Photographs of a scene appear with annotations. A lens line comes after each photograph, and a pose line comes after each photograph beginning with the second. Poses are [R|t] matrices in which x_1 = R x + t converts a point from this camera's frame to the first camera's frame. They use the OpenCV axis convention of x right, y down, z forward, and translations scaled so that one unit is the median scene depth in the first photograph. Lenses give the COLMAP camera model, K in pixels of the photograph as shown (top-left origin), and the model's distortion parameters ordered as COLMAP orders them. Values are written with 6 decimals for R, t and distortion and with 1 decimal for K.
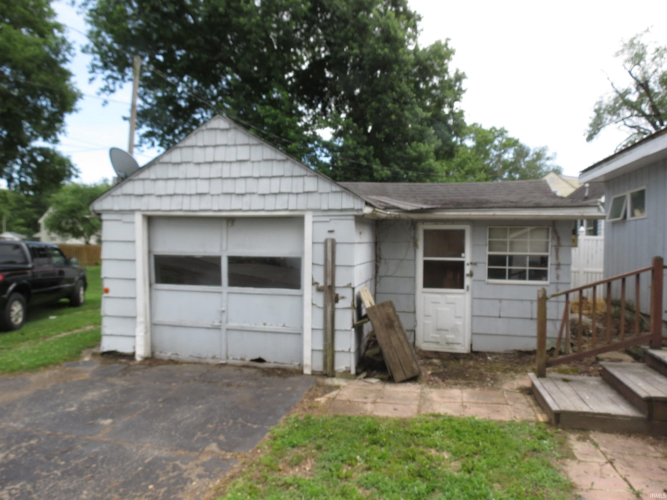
lens RADIAL K [[474.3, 0, 335.0], [0, 474.3, 250.1], [0, 0, 1]] dist [-0.028553, 0.006117]
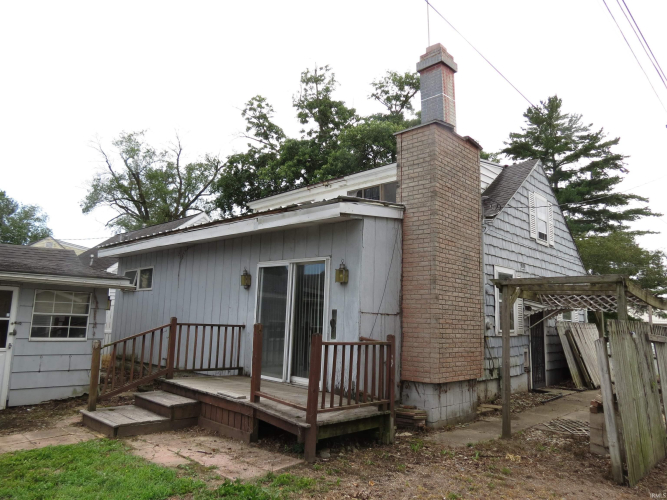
lens RADIAL K [[474.3, 0, 333.4], [0, 474.3, 248.7], [0, 0, 1]] dist [-0.028553, 0.006117]
pose [[0.526000, 0.133183, 0.839992, -0.248945], [-0.013571, 0.988851, -0.148288, 0.009808], [-0.850376, 0.066600, 0.521943, -0.183111]]
